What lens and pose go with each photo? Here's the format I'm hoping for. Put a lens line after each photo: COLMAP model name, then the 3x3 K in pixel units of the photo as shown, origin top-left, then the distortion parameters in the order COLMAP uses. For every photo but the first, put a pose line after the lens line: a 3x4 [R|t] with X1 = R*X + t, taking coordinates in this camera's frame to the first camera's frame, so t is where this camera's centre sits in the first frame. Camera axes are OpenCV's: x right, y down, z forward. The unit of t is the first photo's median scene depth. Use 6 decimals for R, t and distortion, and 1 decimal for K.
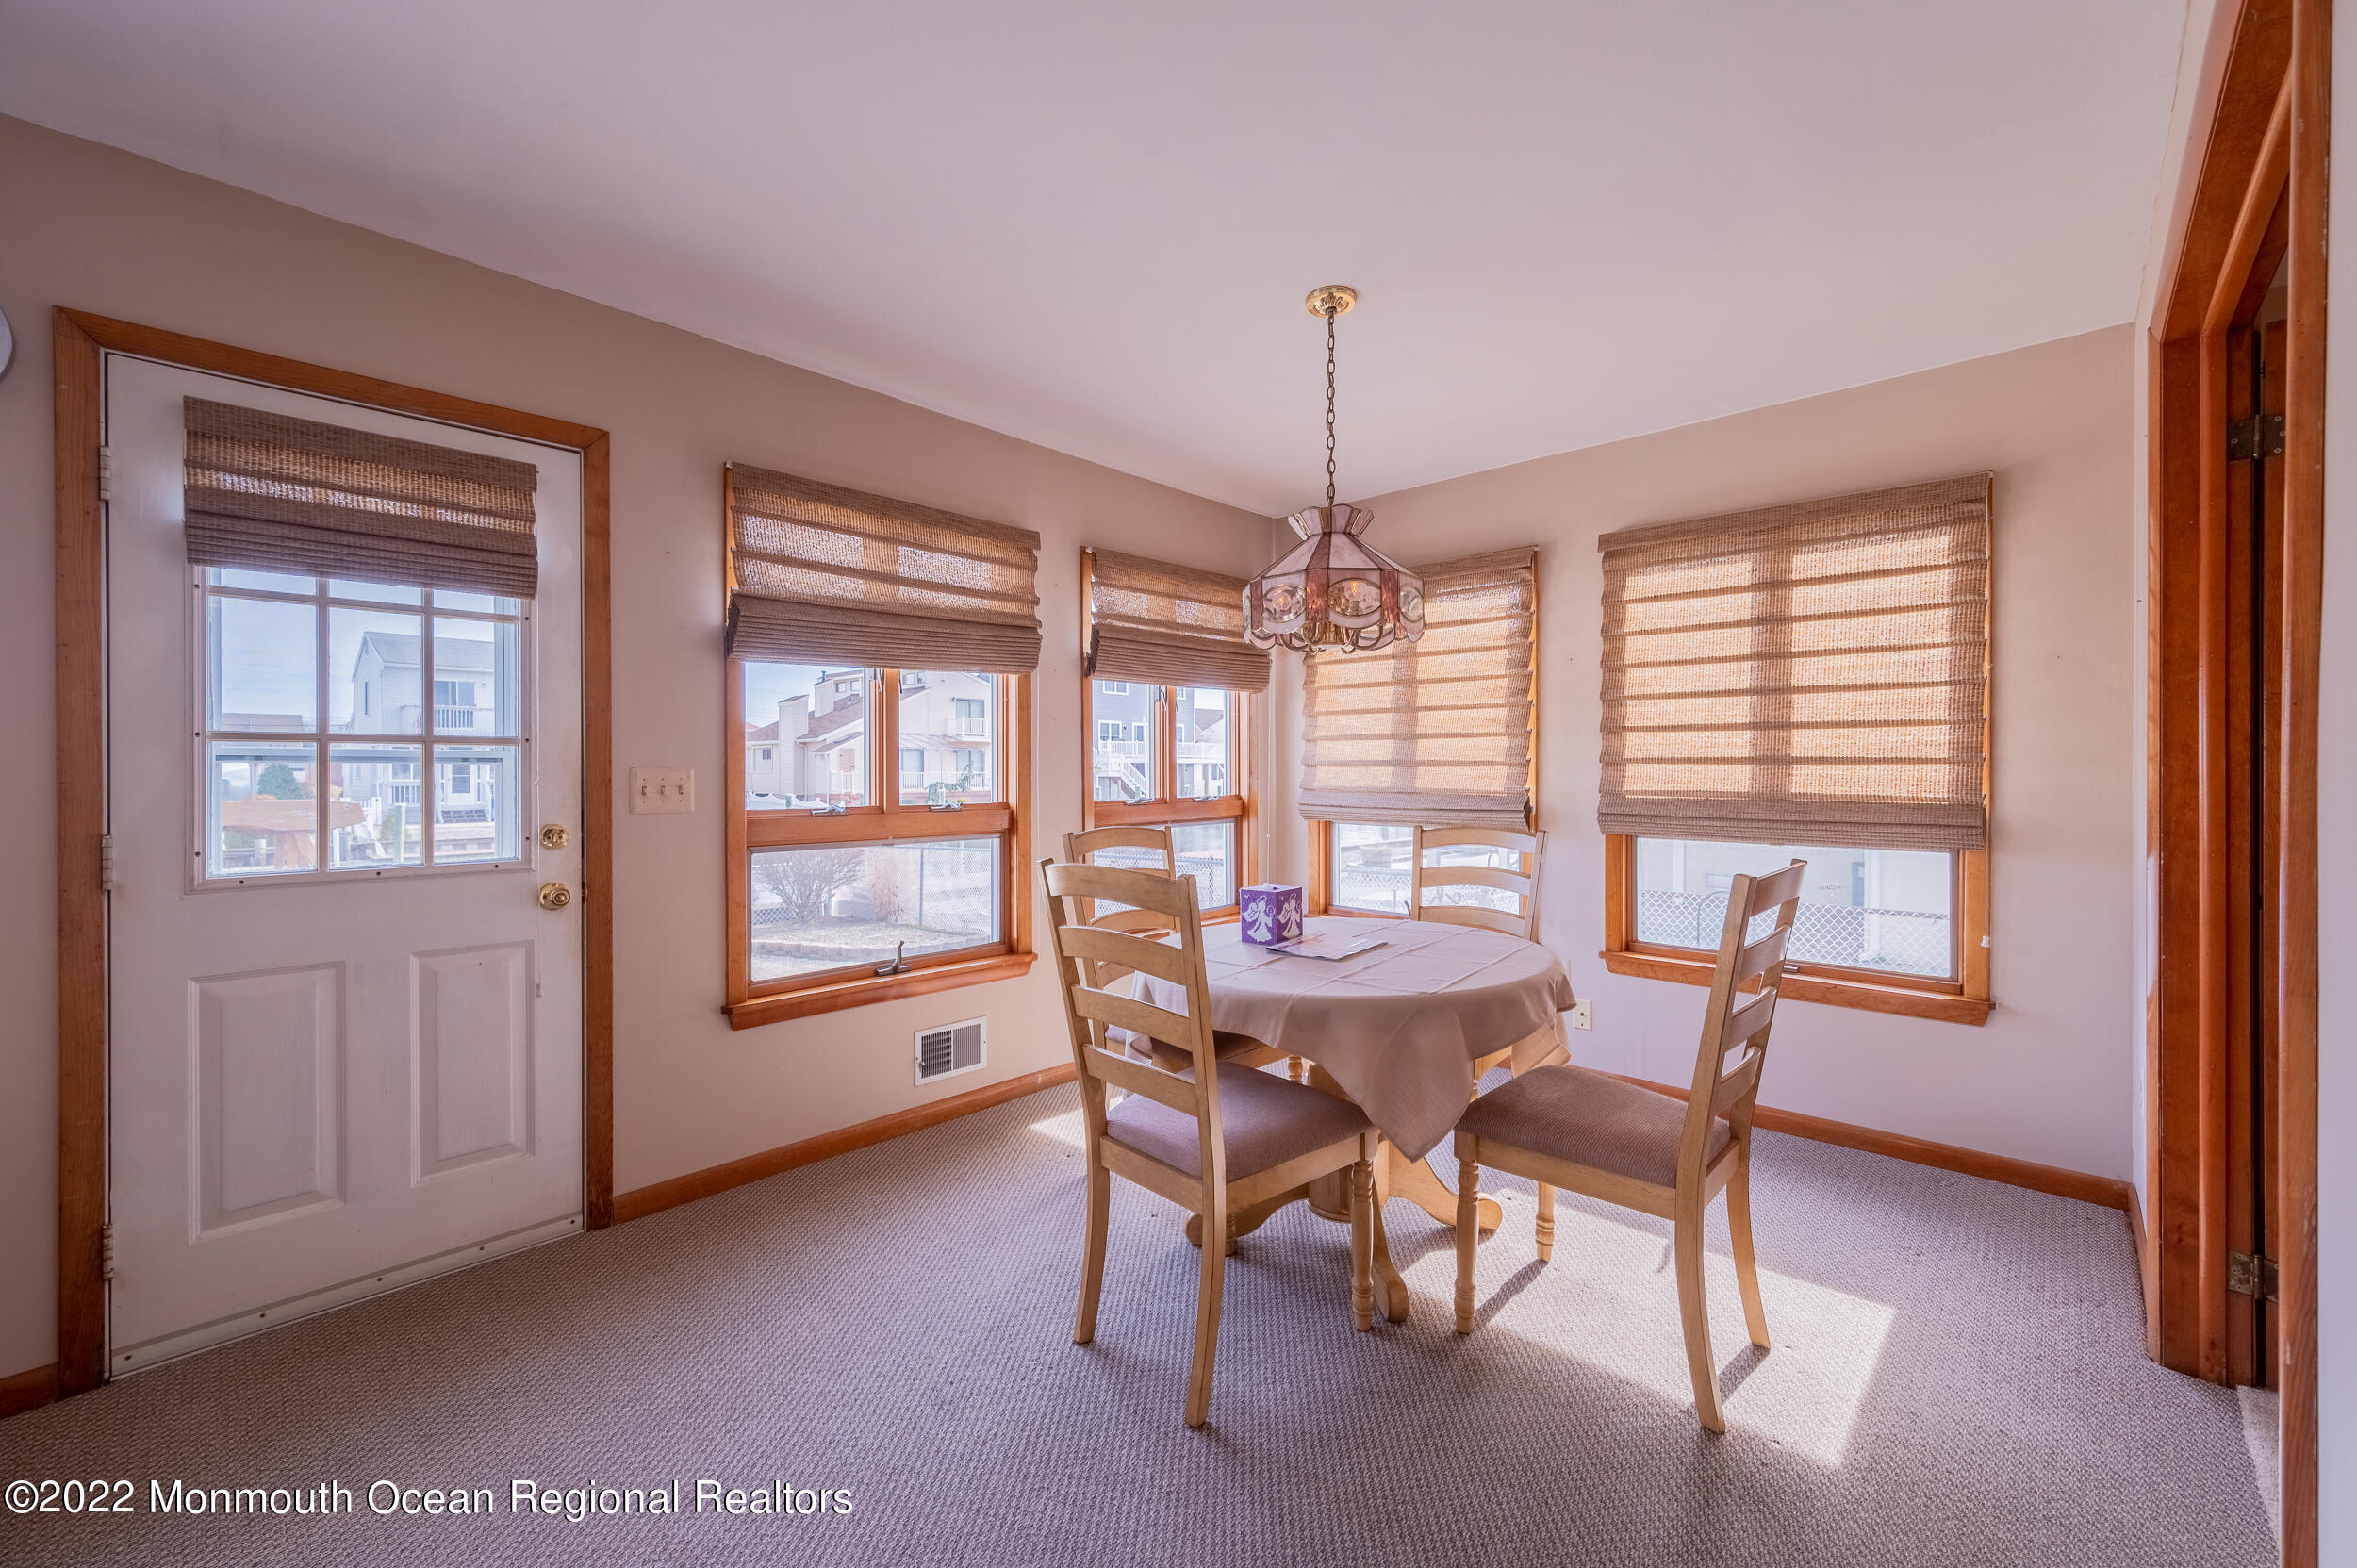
lens RADIAL K [[926.3, 0, 1181.7], [0, 926.3, 771.1], [0, 0, 1]] dist [0.002441, 0.000036]
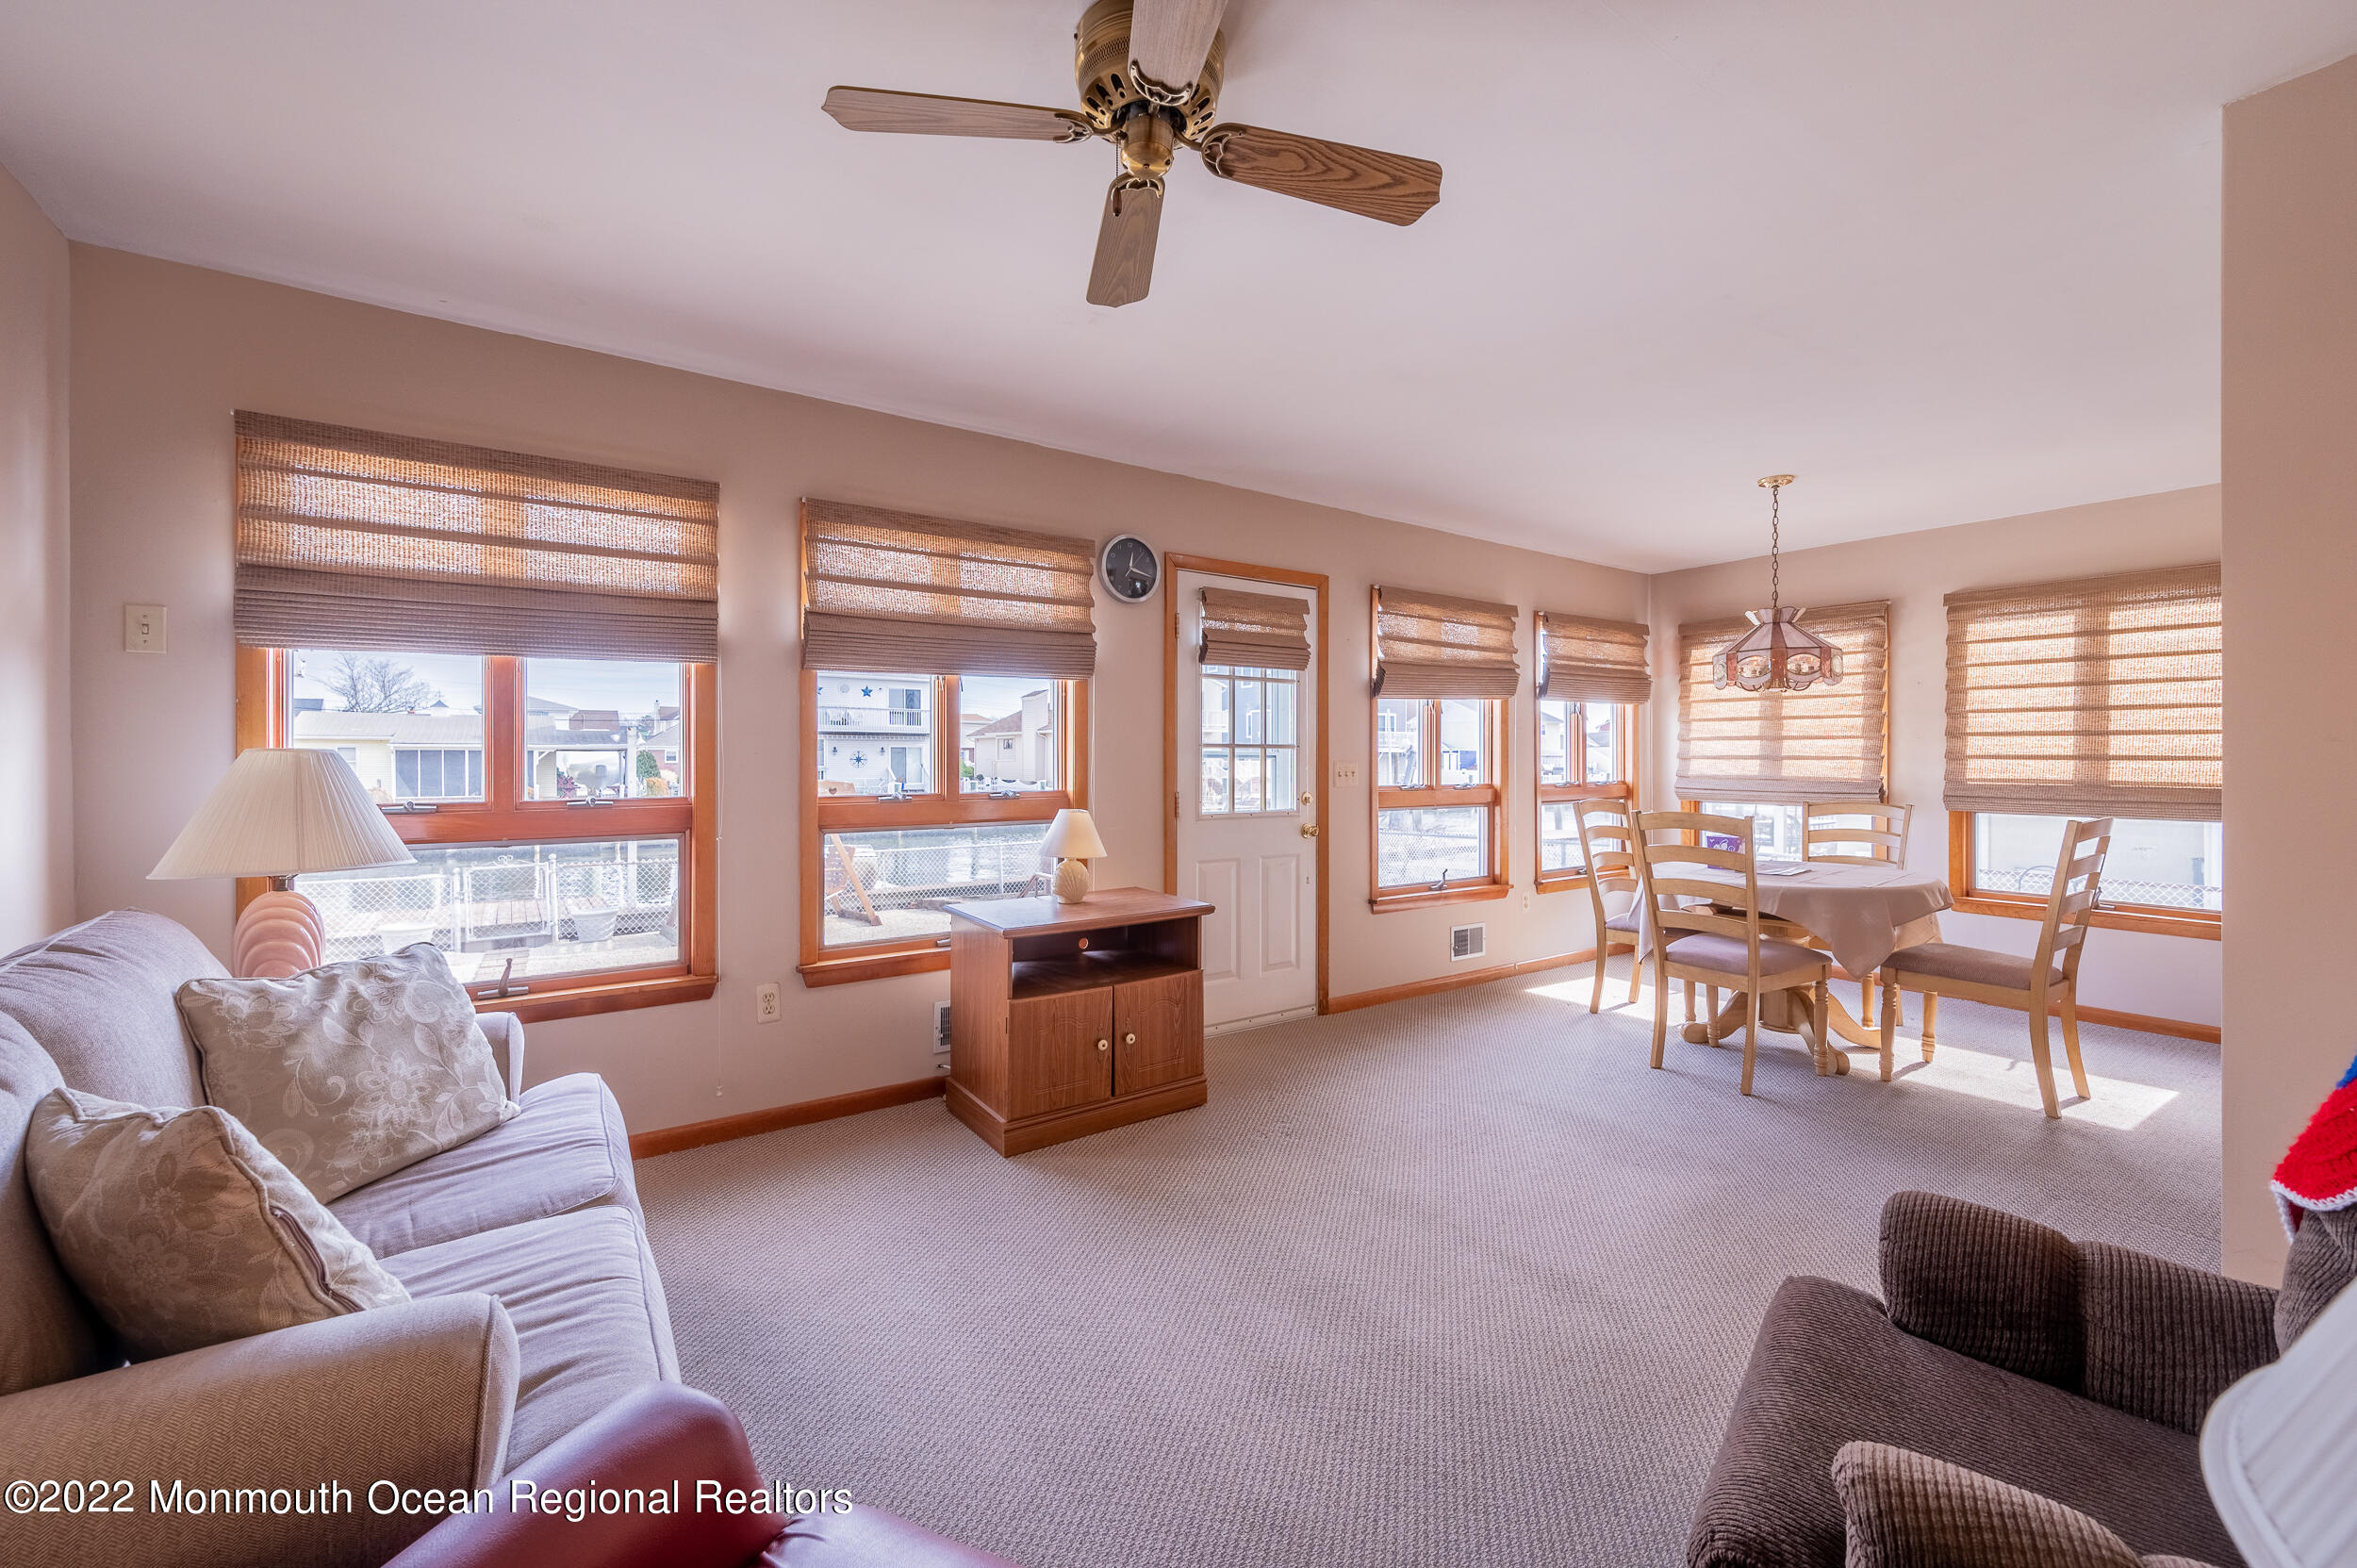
lens RADIAL K [[926.3, 0, 1177.1], [0, 926.3, 755.7], [0, 0, 1]] dist [0.002441, 0.000036]
pose [[0.977603, 0.001804, -0.210451, -0.431701], [-0.002852, 0.999985, -0.004676, -0.003700], [0.210440, 0.005172, 0.977593, -0.681061]]
